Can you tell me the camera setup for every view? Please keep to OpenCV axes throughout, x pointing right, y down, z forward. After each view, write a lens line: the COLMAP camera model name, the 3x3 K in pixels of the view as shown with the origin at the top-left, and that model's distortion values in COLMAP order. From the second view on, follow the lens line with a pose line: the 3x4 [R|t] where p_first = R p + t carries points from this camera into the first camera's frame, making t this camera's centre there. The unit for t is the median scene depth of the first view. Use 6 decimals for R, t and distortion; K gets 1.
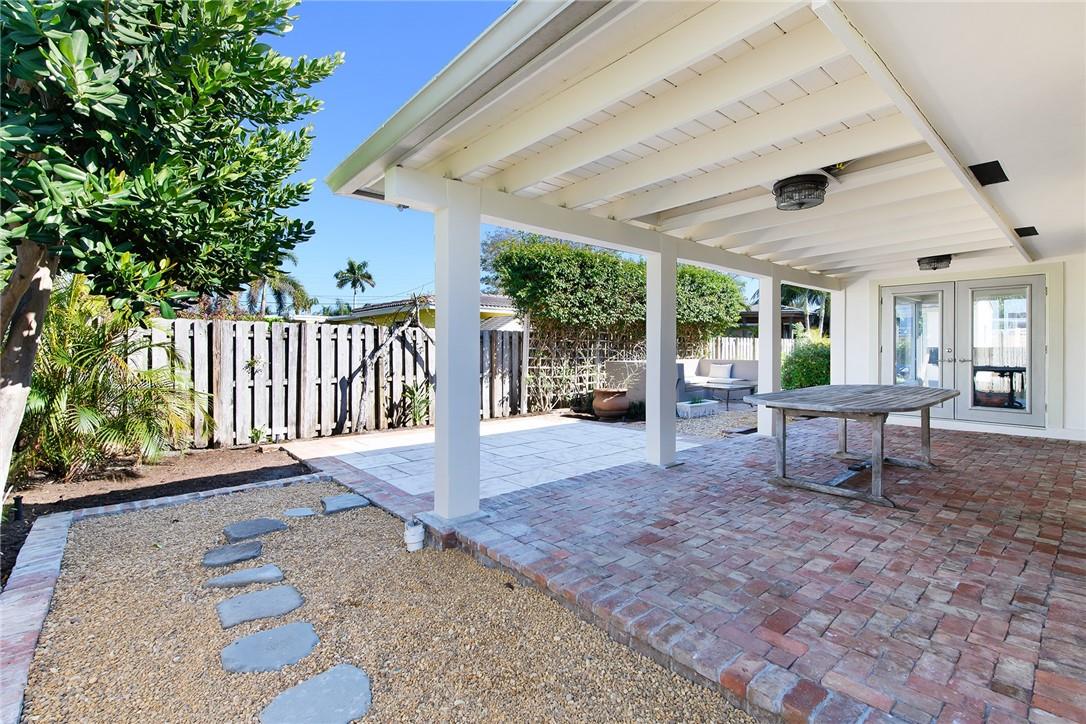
lens RADIAL K [[485.0, 0, 543.3], [0, 485.0, 364.8], [0, 0, 1]] dist [0.011035, -0.000585]
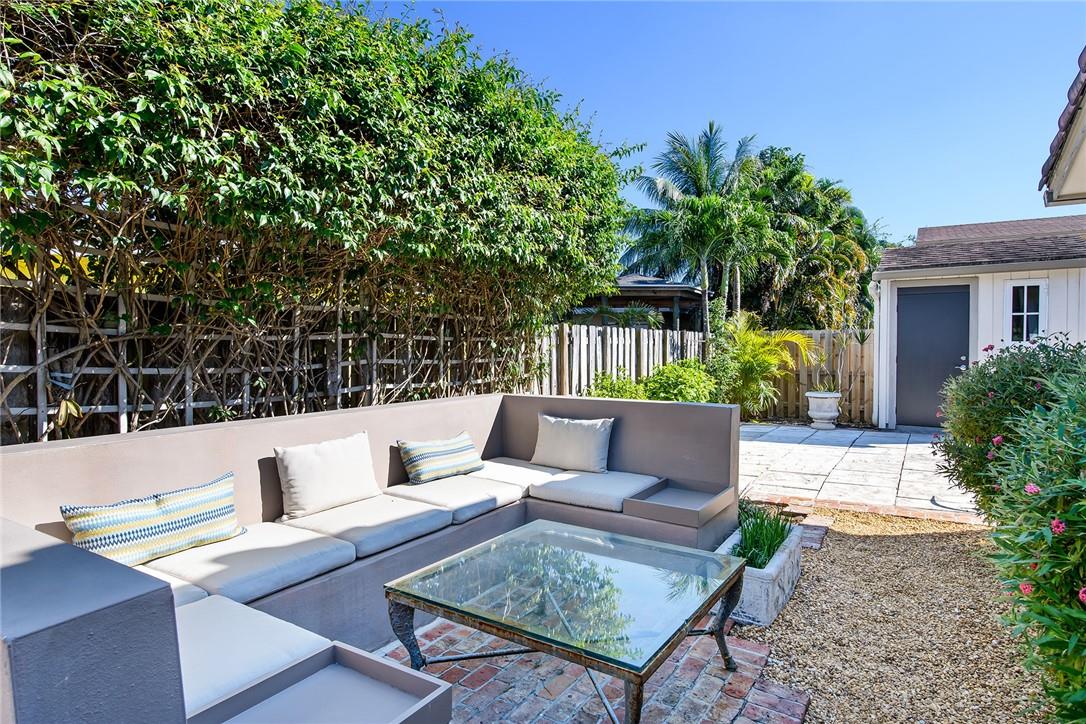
lens RADIAL K [[615.6, 0, 537.8], [0, 615.6, 357.1], [0, 0, 1]] dist [0.017591, -0.001875]
pose [[0.953395, 0.000277, 0.301724, 0.237009], [0.003180, 0.999935, -0.010968, -0.031013], [-0.301707, 0.011417, 0.953332, 0.663772]]
